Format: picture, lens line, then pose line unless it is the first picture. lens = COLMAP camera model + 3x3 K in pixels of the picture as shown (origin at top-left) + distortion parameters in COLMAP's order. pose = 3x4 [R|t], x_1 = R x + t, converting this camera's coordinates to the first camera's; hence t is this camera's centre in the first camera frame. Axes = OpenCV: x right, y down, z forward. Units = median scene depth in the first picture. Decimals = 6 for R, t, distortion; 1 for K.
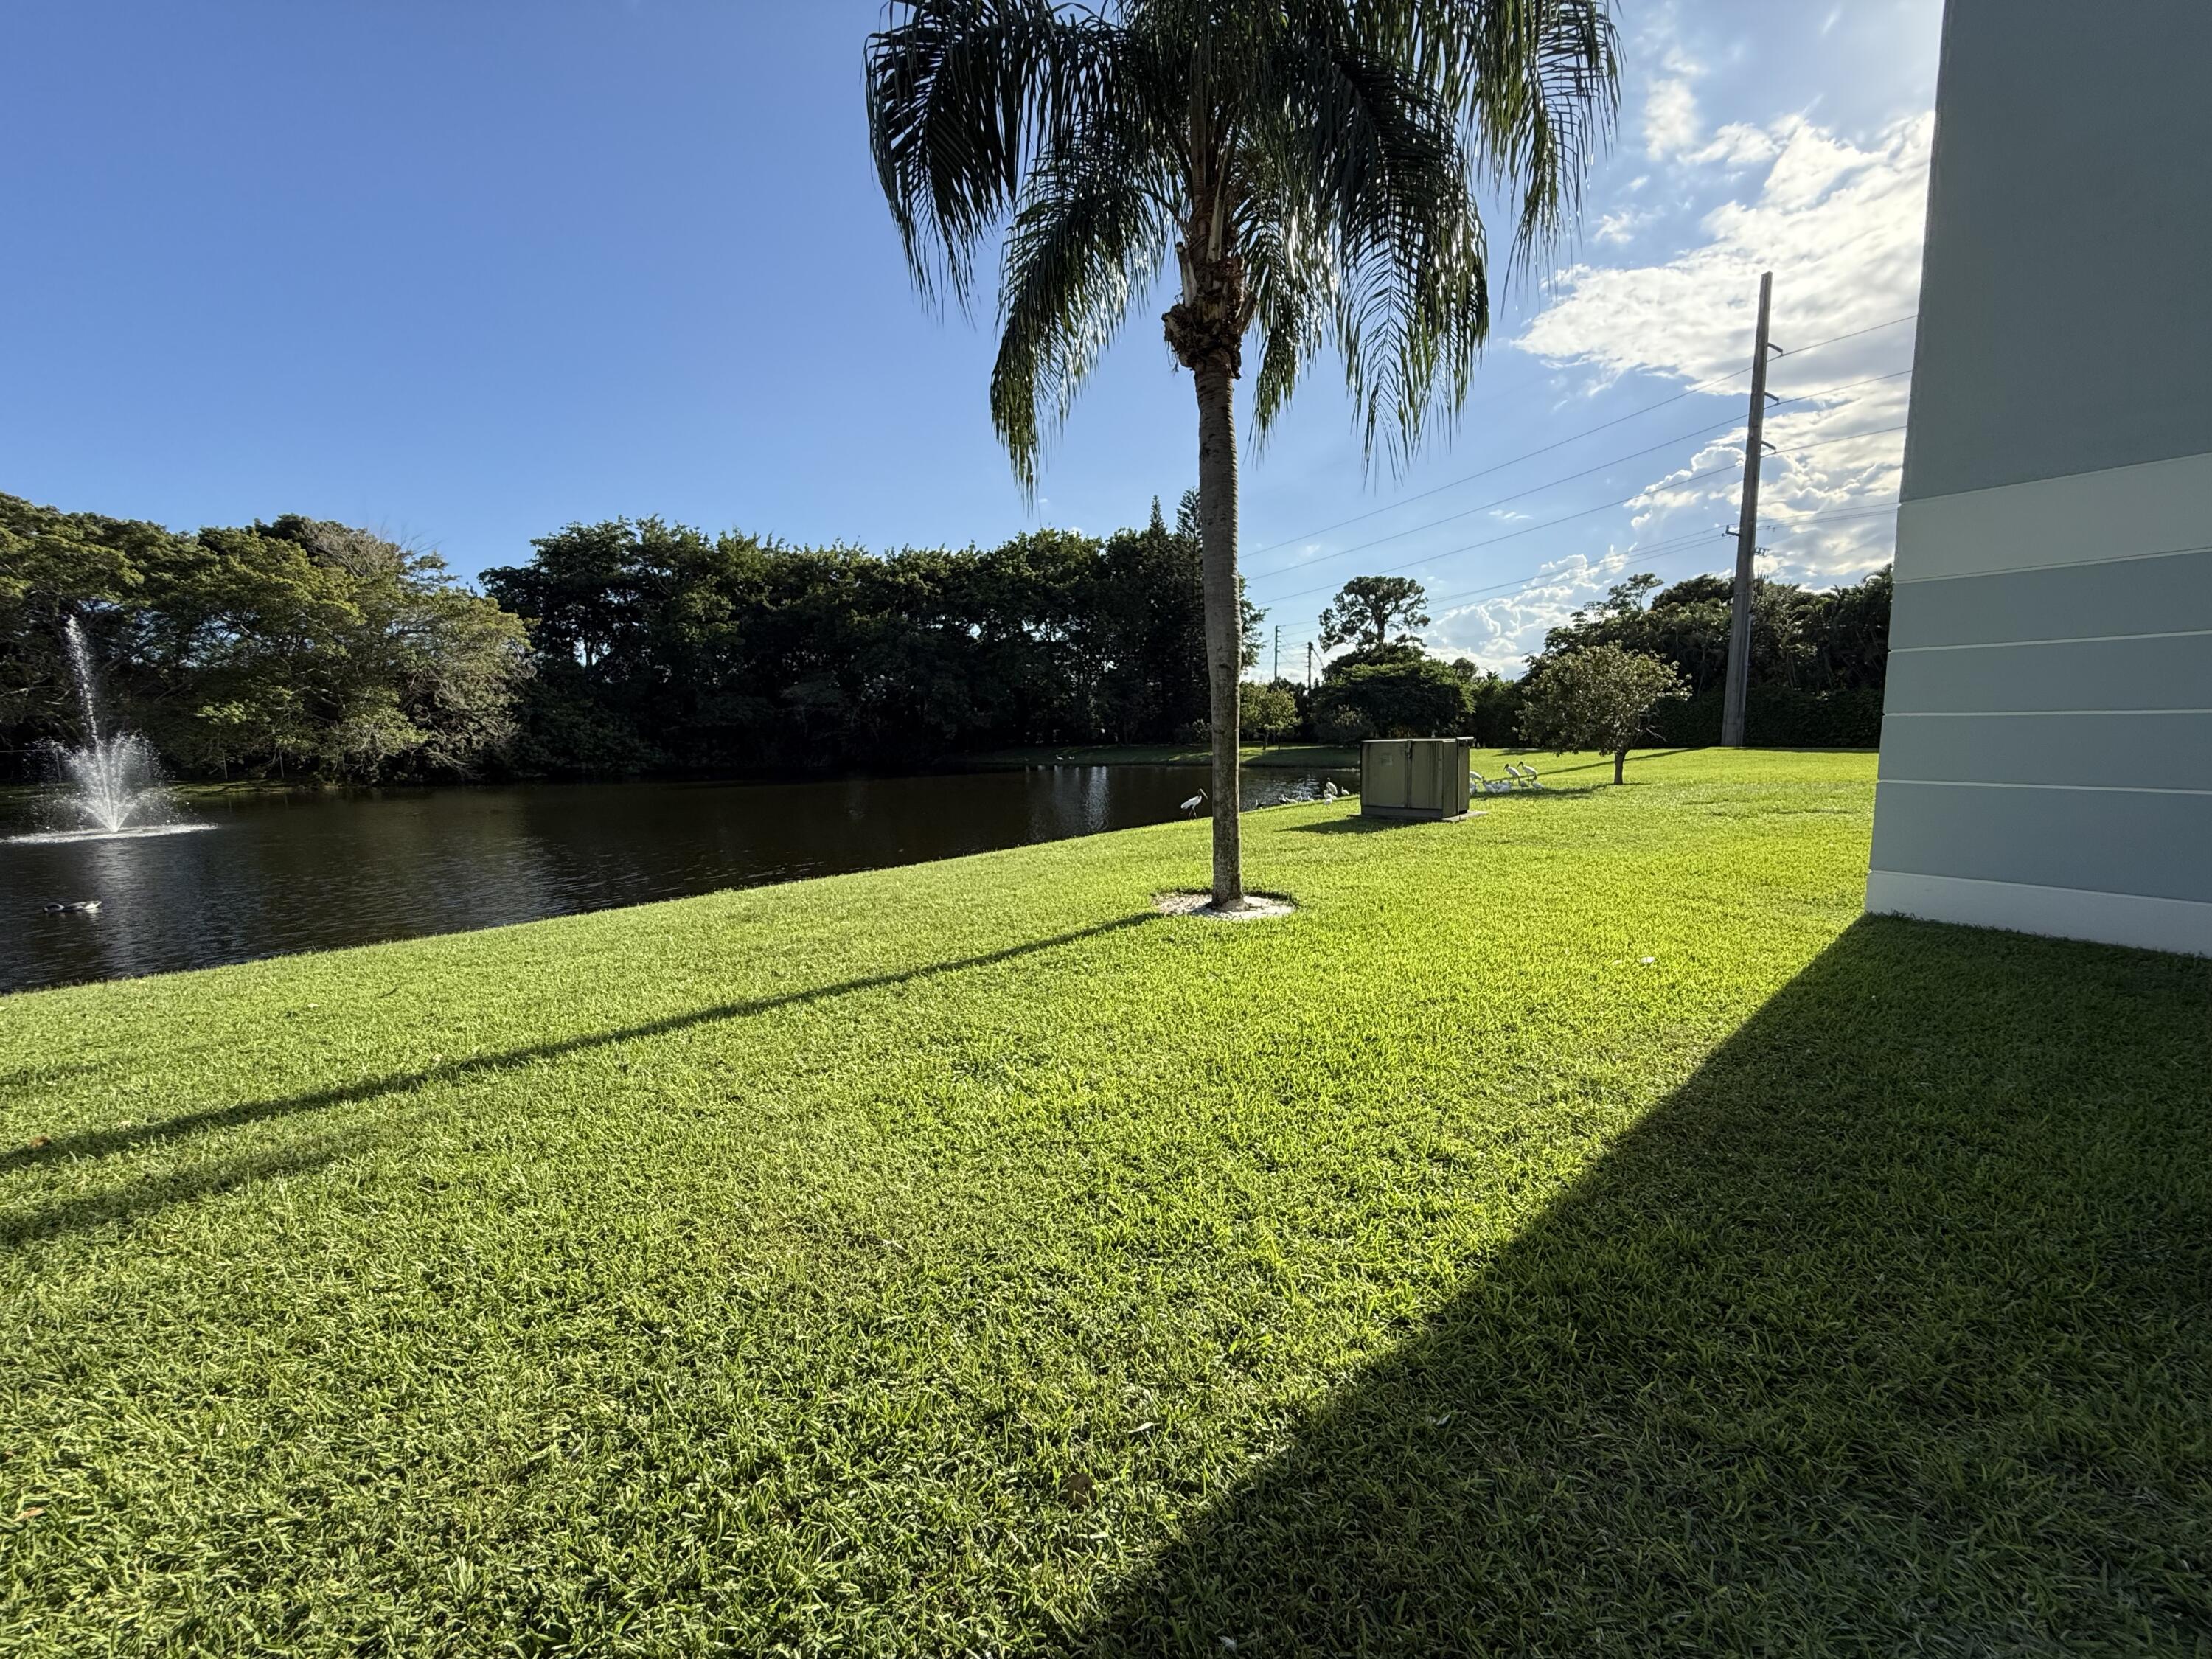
lens RADIAL K [[877.1, 0, 1099.6], [0, 877.1, 827.6], [0, 0, 1]] dist [-0.002428, 0.000117]
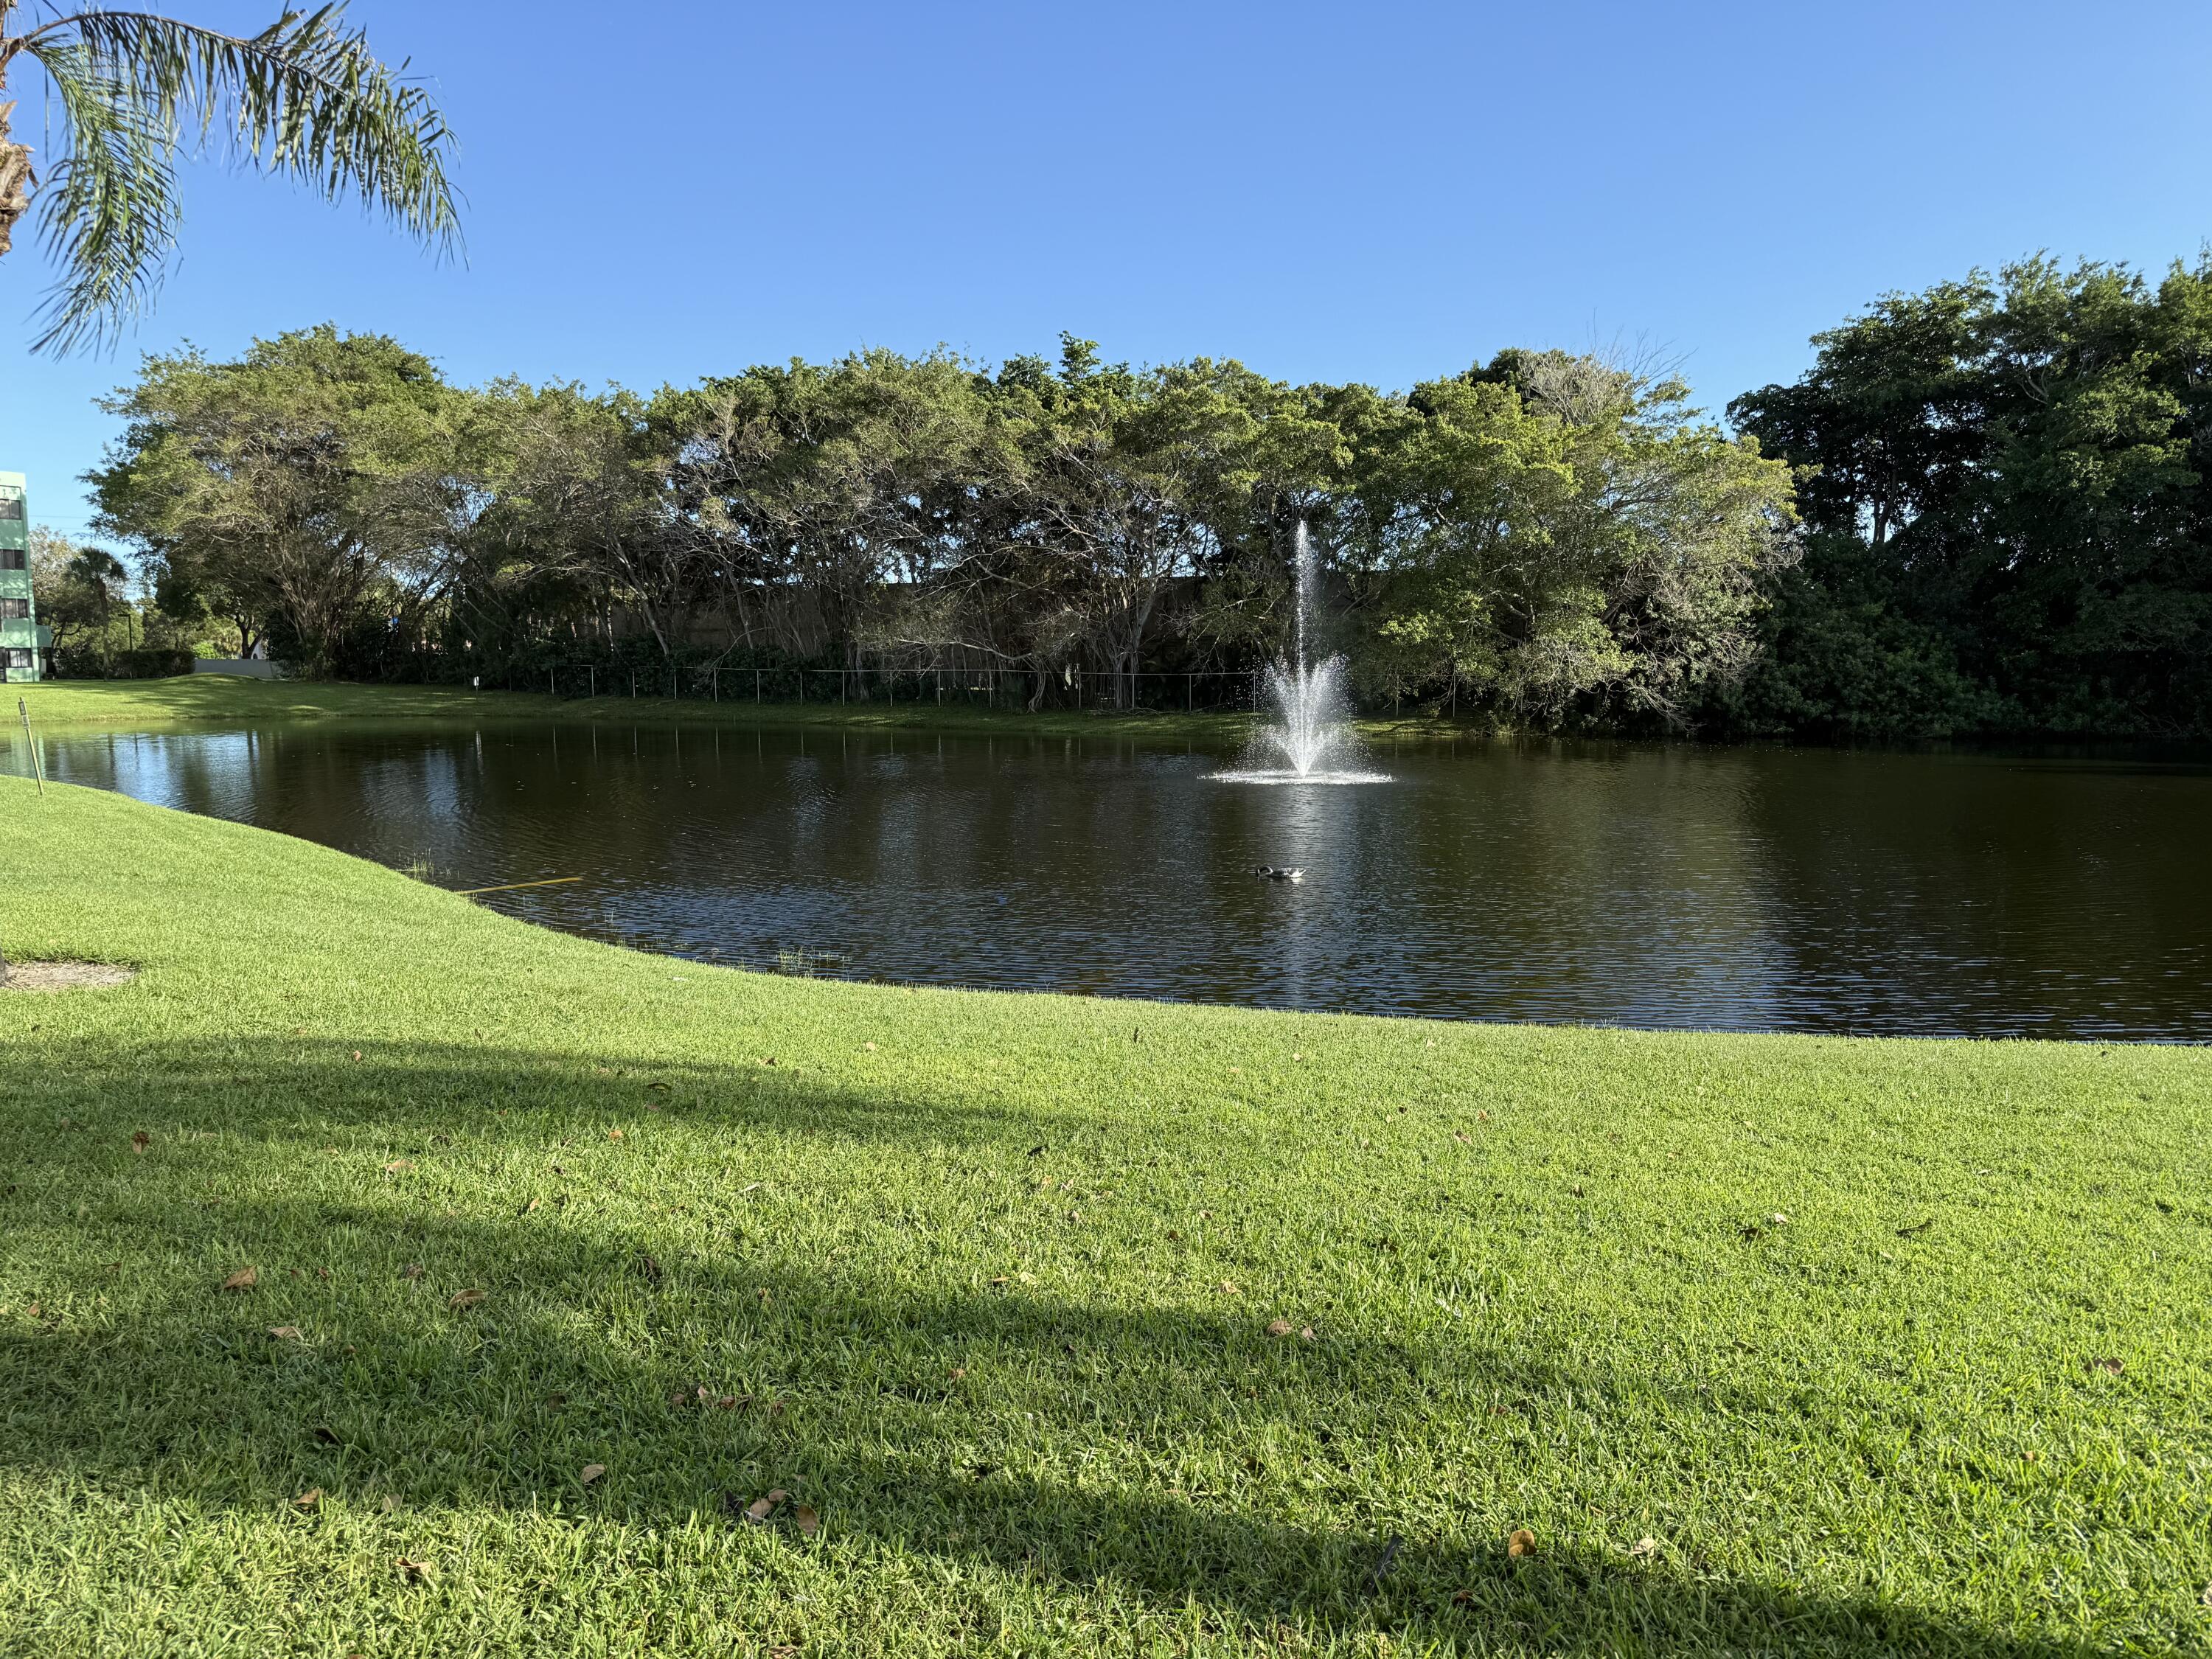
lens RADIAL K [[1433.7, 0, 1140.9], [0, 1433.7, 842.6], [0, 0, 1]] dist [0.058644, -0.071905]
pose [[0.598288, 0.110611, -0.793610, -0.124249], [-0.104225, 0.992755, 0.059794, 0.002800], [0.794474, 0.046940, 0.605482, 0.069561]]
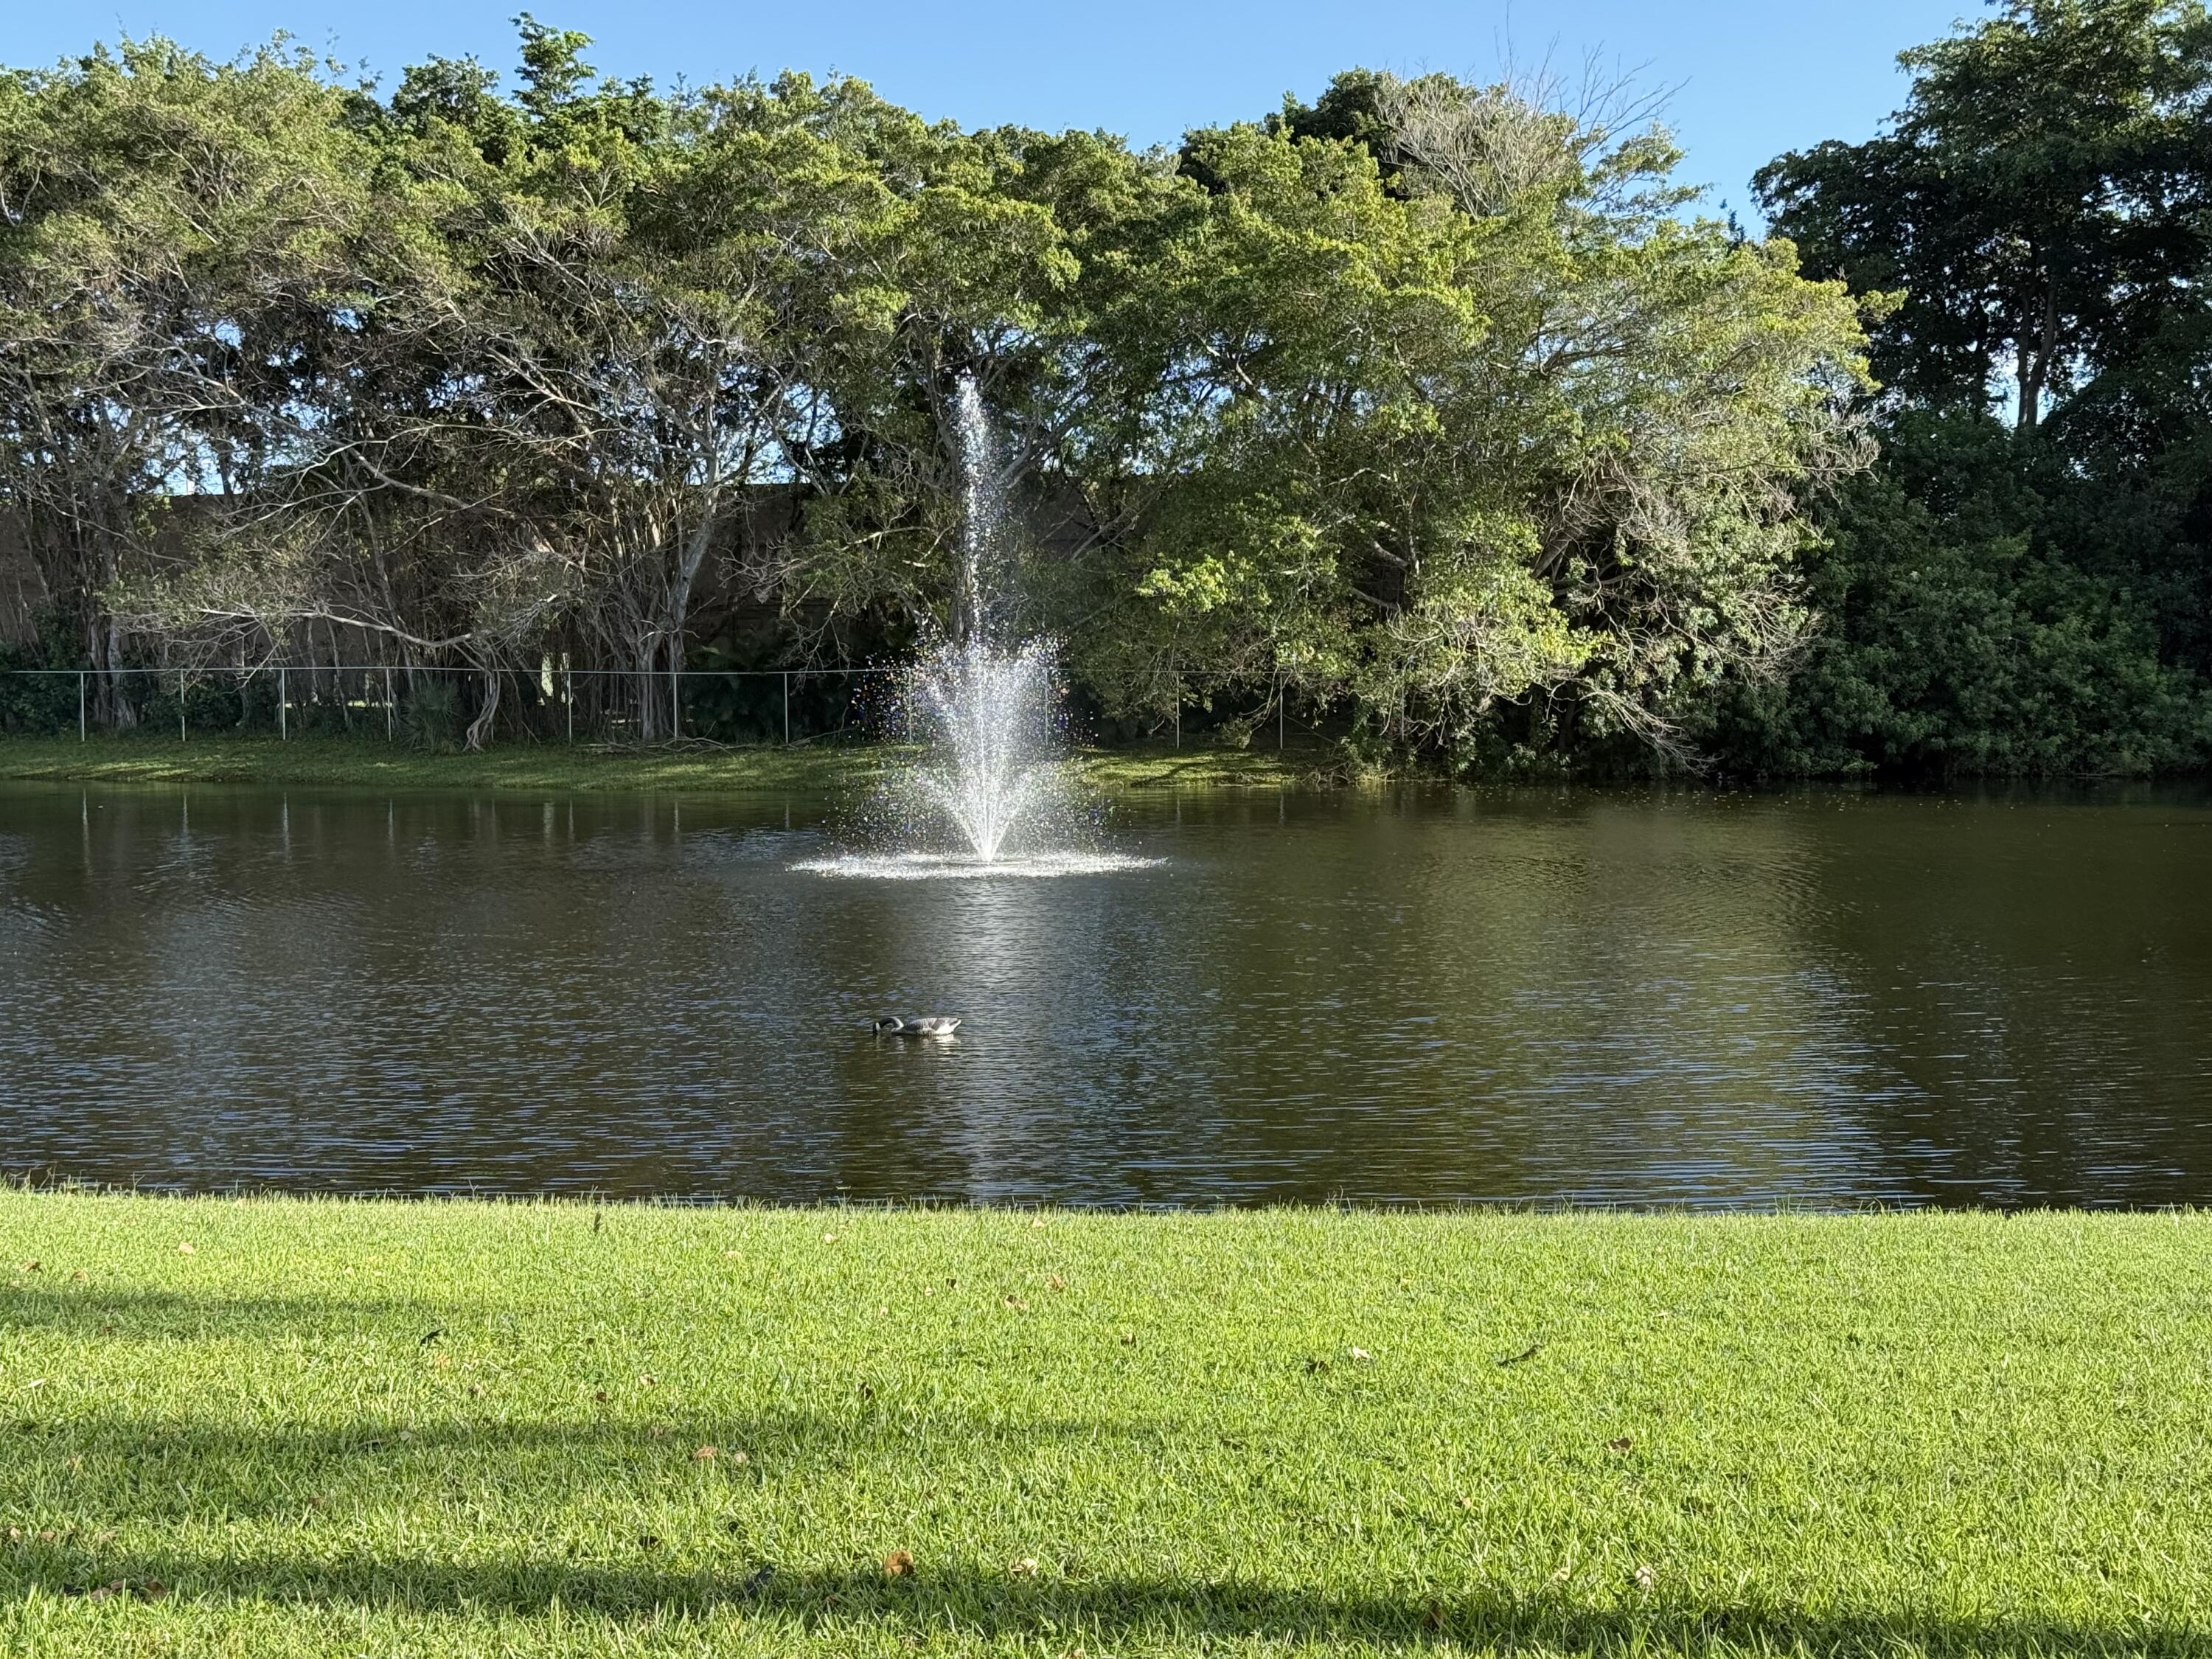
lens RADIAL K [[3041.0, 0, 1106.0], [0, 3041.0, 829.5], [0, 0, 1]] dist [0.177541, -0.310918]
pose [[0.694712, 0.052277, -0.717386, -0.009598], [-0.086513, 0.996188, -0.011184, 0.000863], [0.714066, 0.069833, 0.696586, -0.000908]]
